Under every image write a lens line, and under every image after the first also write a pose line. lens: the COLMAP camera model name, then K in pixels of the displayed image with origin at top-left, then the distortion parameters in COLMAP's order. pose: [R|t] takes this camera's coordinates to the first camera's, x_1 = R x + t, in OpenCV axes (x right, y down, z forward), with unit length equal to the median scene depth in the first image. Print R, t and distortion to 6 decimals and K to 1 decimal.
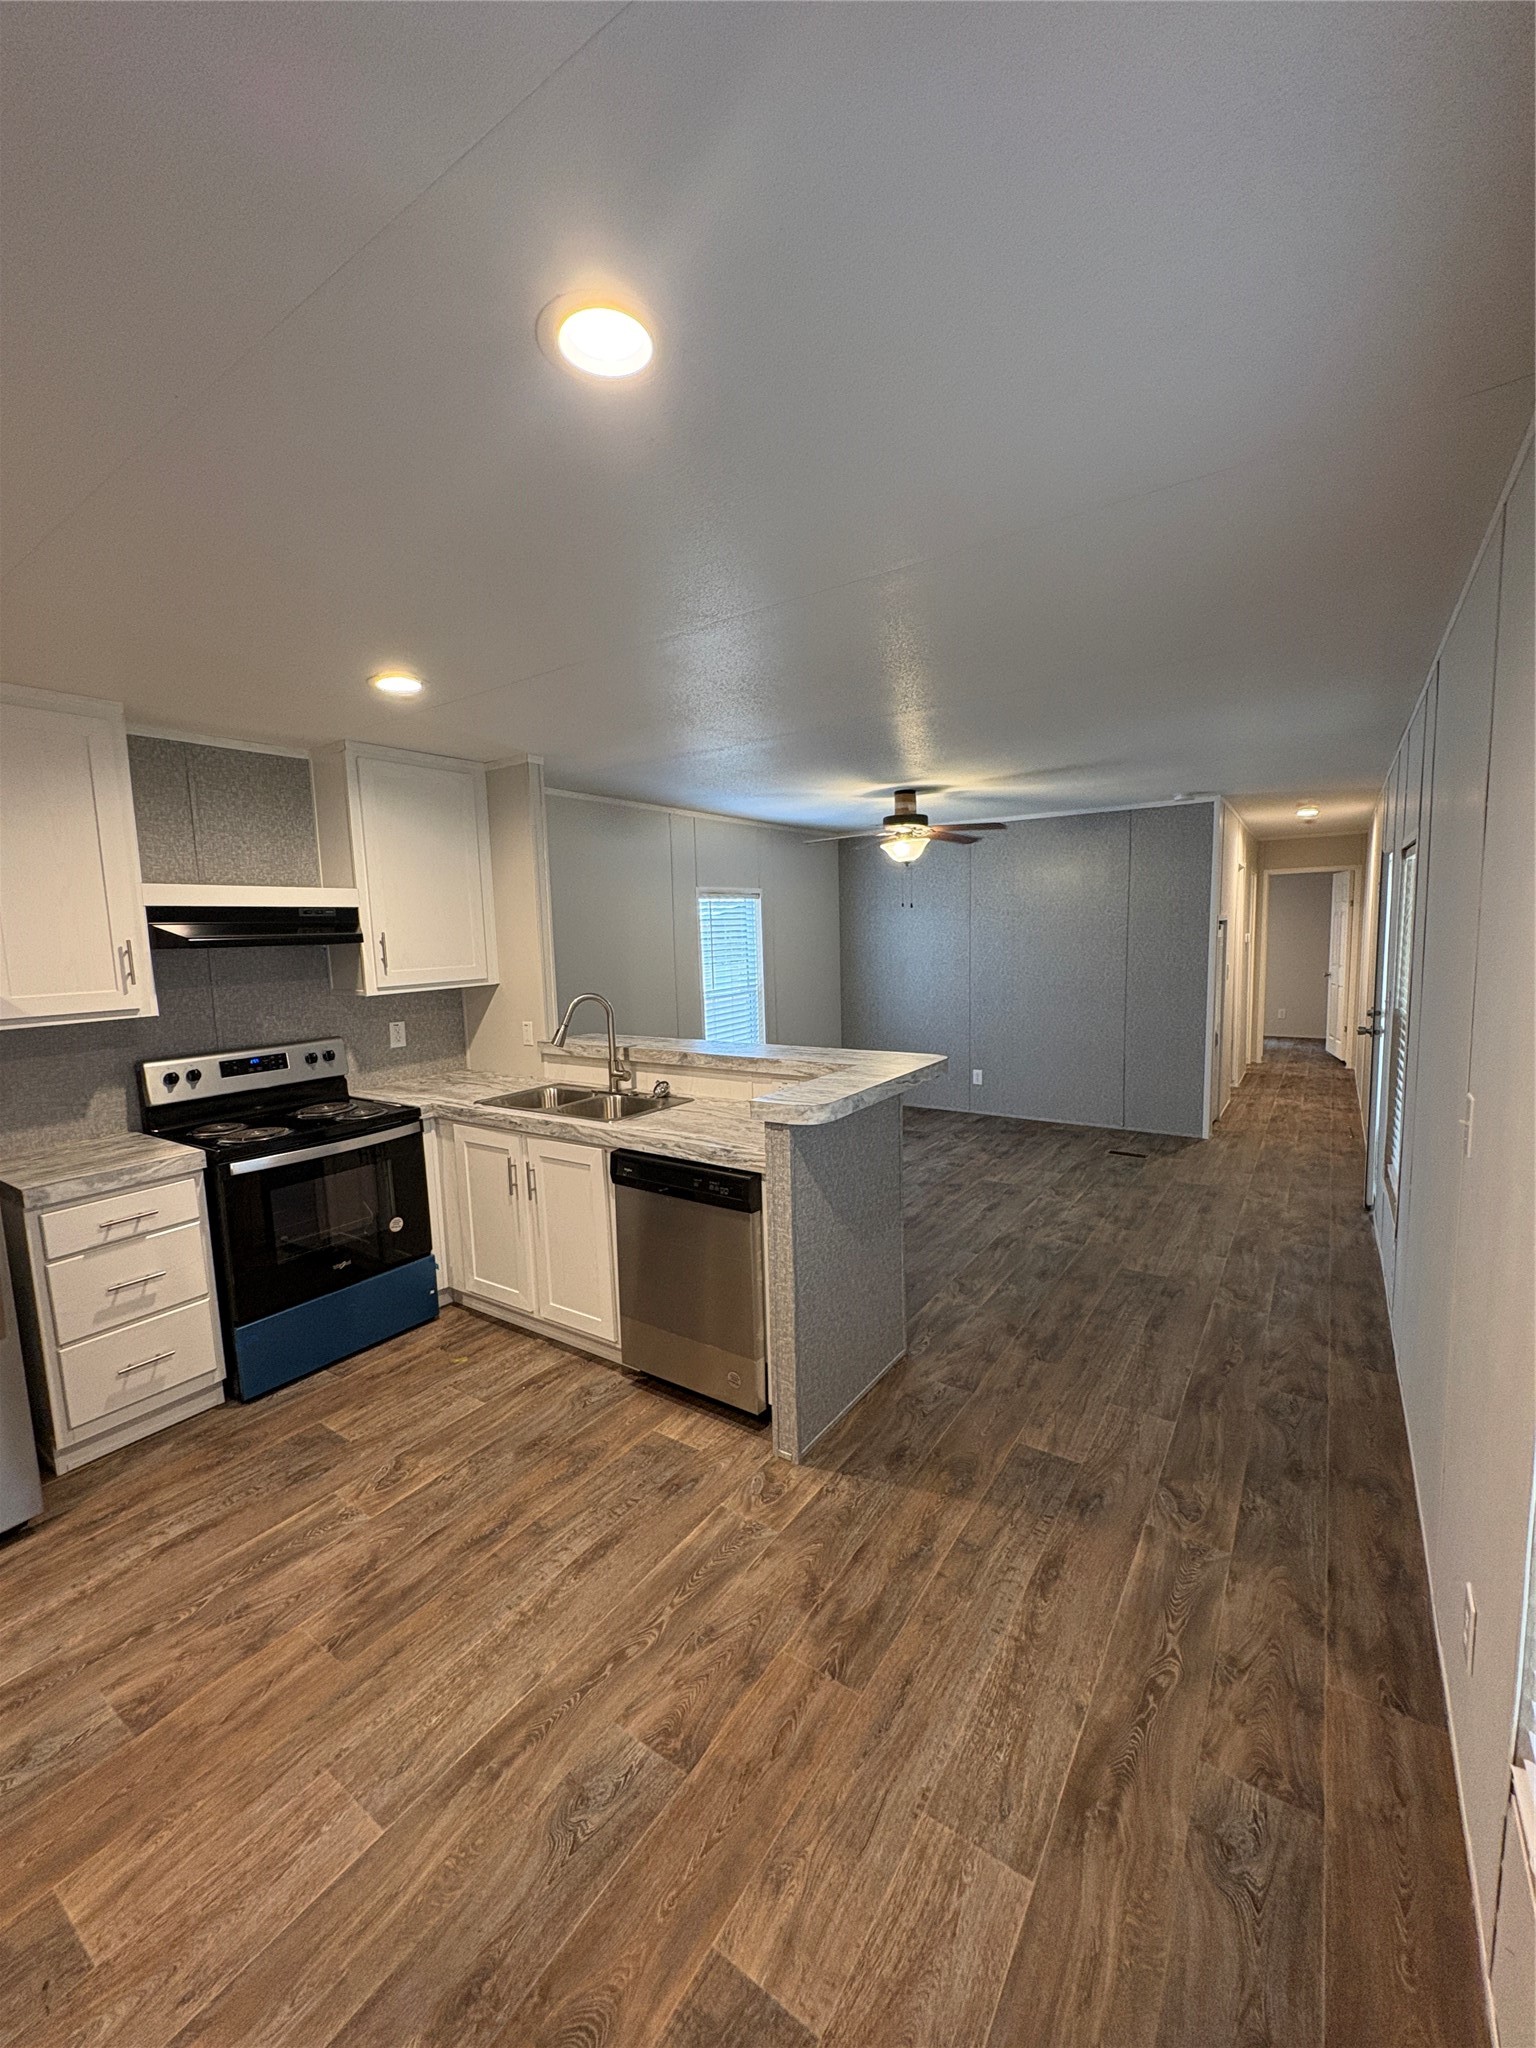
lens RADIAL K [[817.6, 0, 769.0], [0, 817.6, 1021.3], [0, 0, 1]] dist [-0.001175, 0.000285]
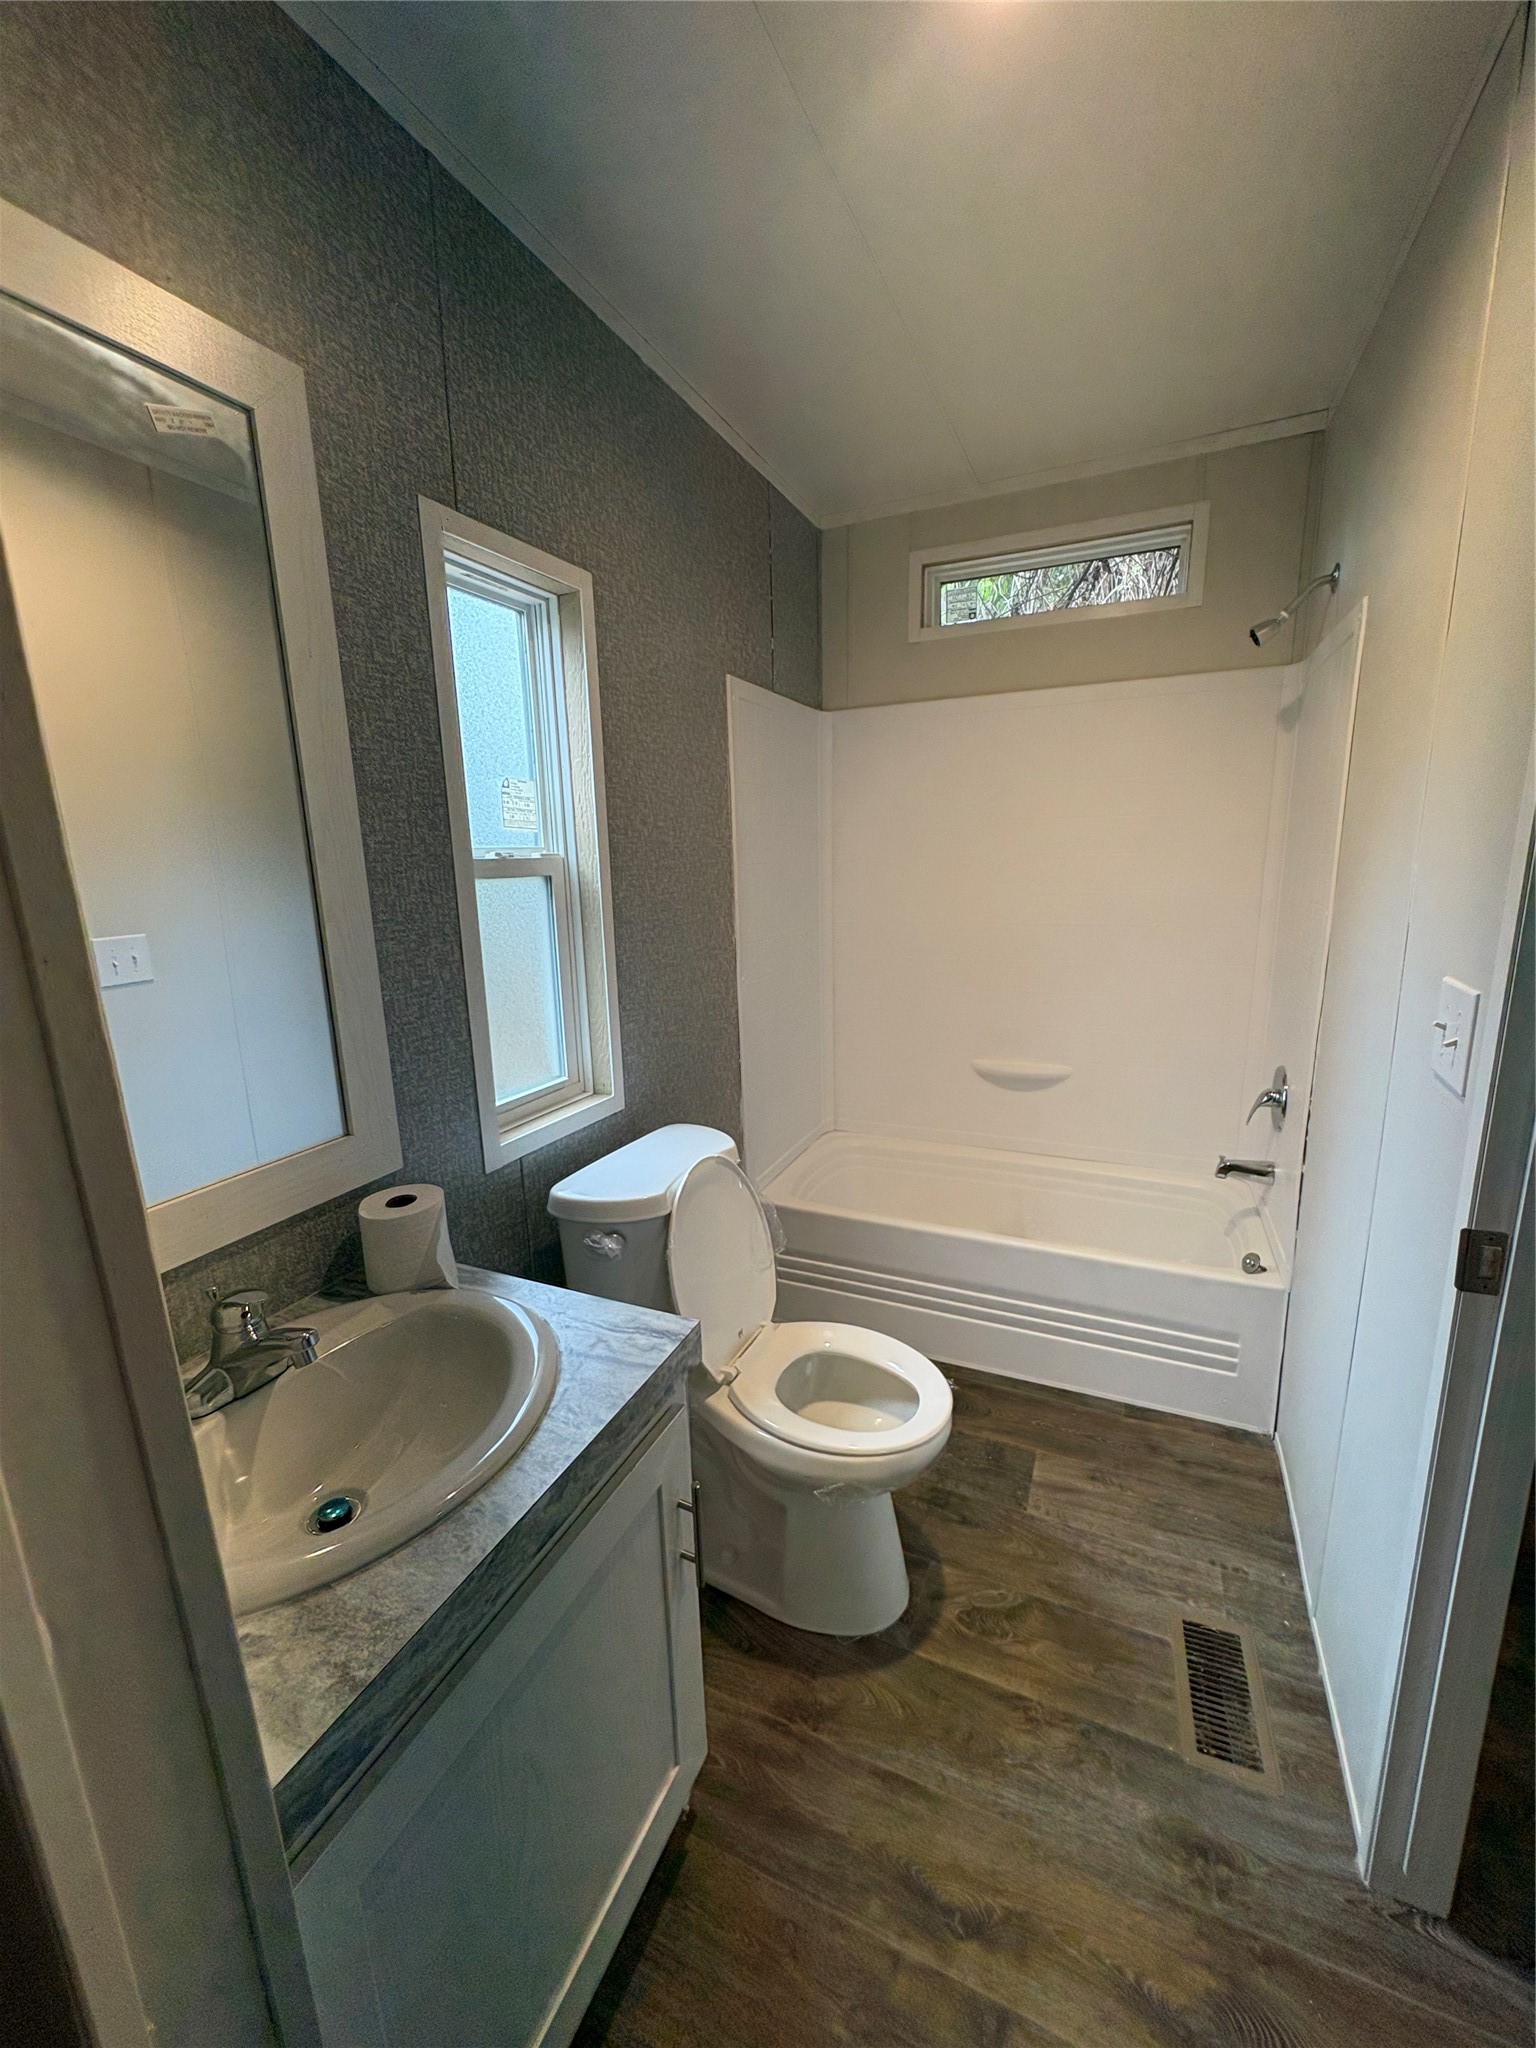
lens RADIAL K [[817.6, 0, 762.4], [0, 817.6, 1036.0], [0, 0, 1]] dist [-0.001175, 0.000285]
pose [[0.173718, 0.247442, -0.953202, 0.129984], [-0.088223, 0.967937, 0.235189, 0.079093], [0.980836, 0.043237, 0.189978, 0.188476]]
